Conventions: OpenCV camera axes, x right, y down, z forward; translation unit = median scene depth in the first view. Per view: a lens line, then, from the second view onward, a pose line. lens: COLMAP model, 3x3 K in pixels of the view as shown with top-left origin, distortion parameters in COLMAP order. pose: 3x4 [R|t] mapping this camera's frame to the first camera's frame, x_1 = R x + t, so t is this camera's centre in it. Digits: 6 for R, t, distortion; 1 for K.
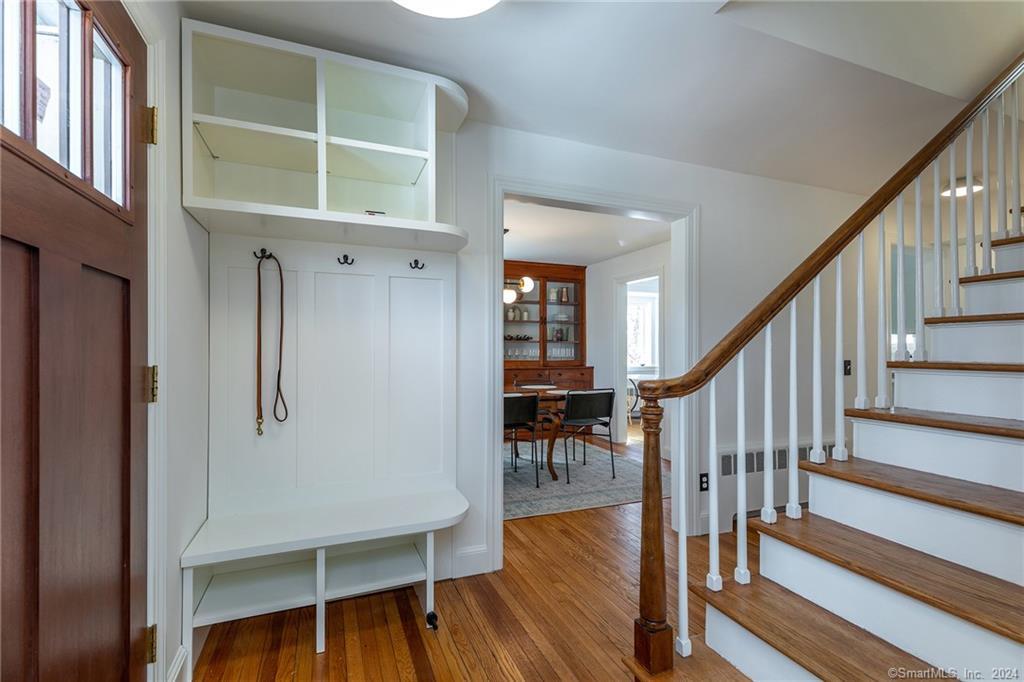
lens RADIAL K [[457.3, 0, 510.3], [0, 457.3, 343.7], [0, 0, 1]] dist [0.013989, -0.005707]
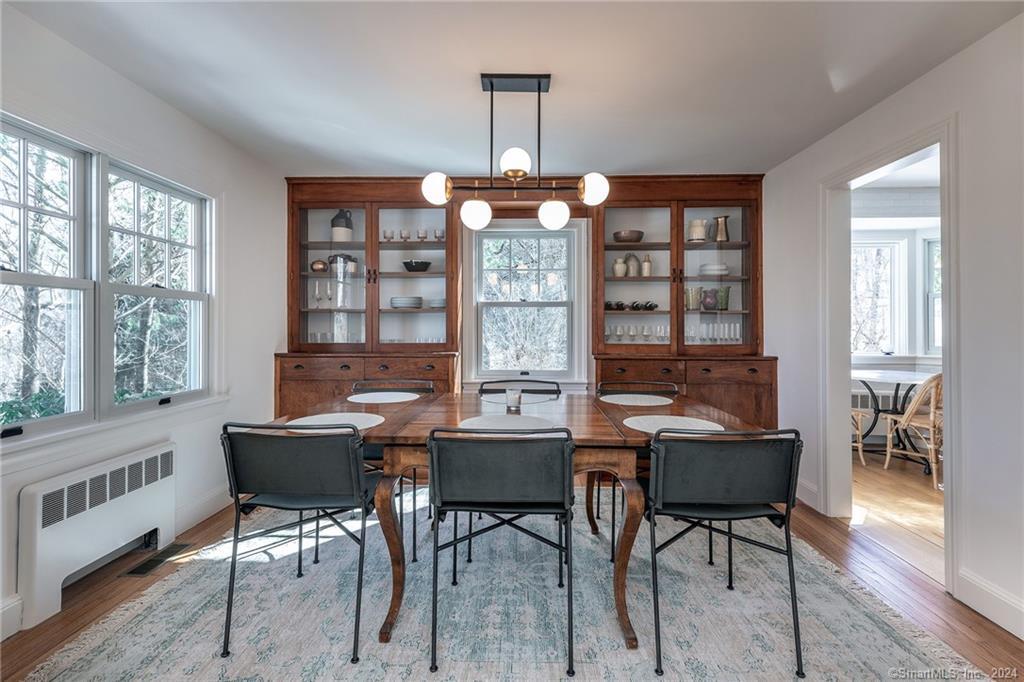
lens RADIAL K [[457.3, 0, 523.3], [0, 457.3, 325.8], [0, 0, 1]] dist [0.013989, -0.005707]
pose [[0.927476, -0.004220, -0.373858, 0.105833], [0.007192, 0.999953, 0.006556, 0.007746], [0.373812, -0.008769, 0.927463, 0.383399]]
